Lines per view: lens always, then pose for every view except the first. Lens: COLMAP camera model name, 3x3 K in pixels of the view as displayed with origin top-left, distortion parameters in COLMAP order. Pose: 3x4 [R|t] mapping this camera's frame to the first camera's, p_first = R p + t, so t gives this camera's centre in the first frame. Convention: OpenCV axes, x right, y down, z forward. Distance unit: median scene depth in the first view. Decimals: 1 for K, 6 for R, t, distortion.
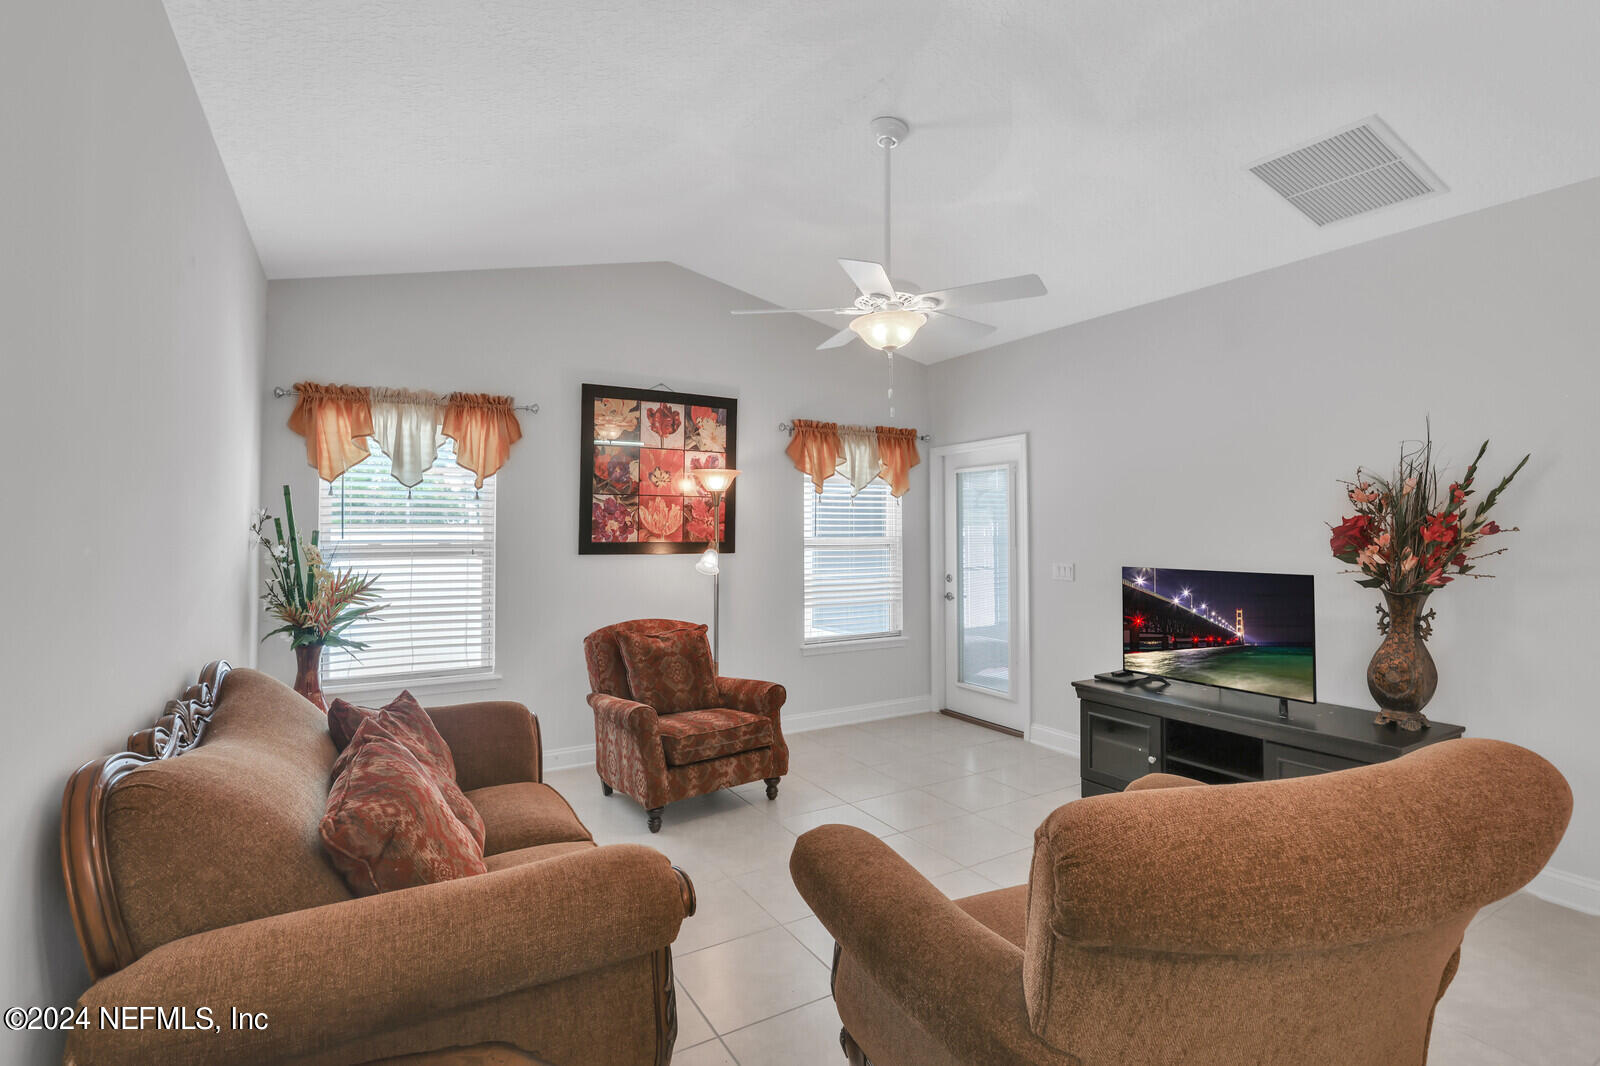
lens RADIAL K [[759.3, 0, 800.9], [0, 759.3, 522.7], [0, 0, 1]] dist [-0.017008, 0.000364]
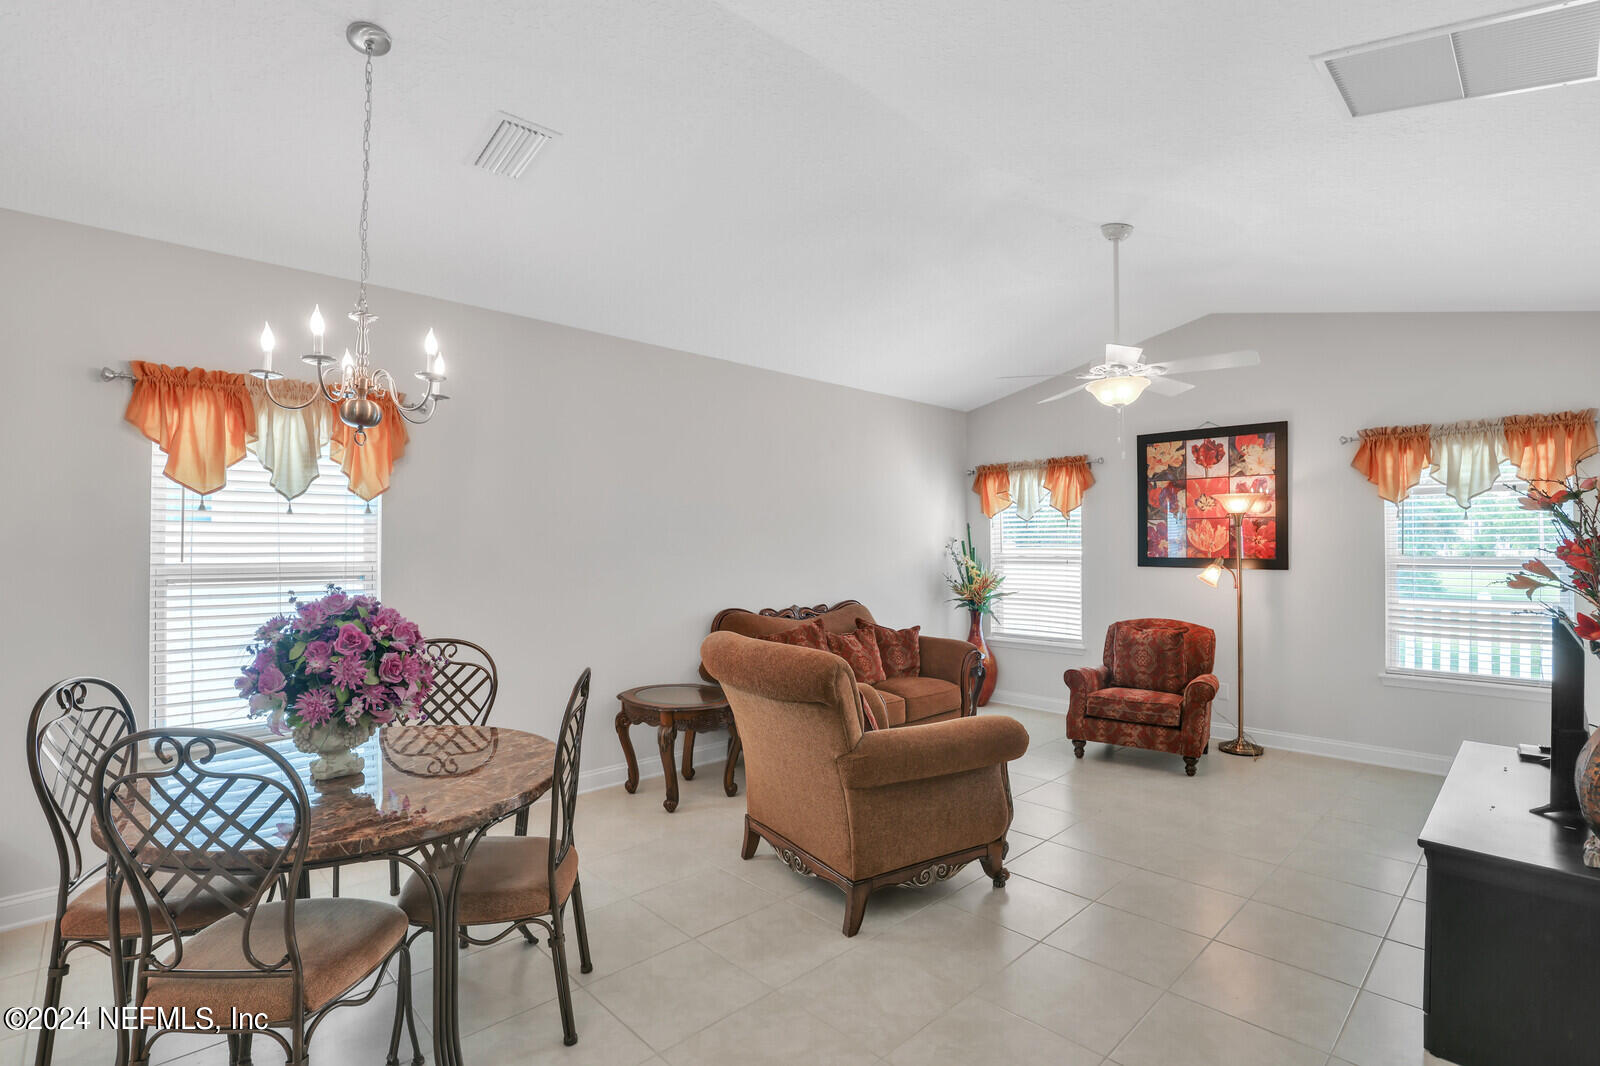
lens RADIAL K [[759.3, 0, 799.5], [0, 759.3, 543.2], [0, 0, 1]] dist [-0.017008, 0.000364]
pose [[0.240753, -0.007402, -0.970558, 0.796749], [0.001740, 0.999973, -0.007195, 0.010265], [0.970585, 0.000043, 0.240759, 0.113763]]
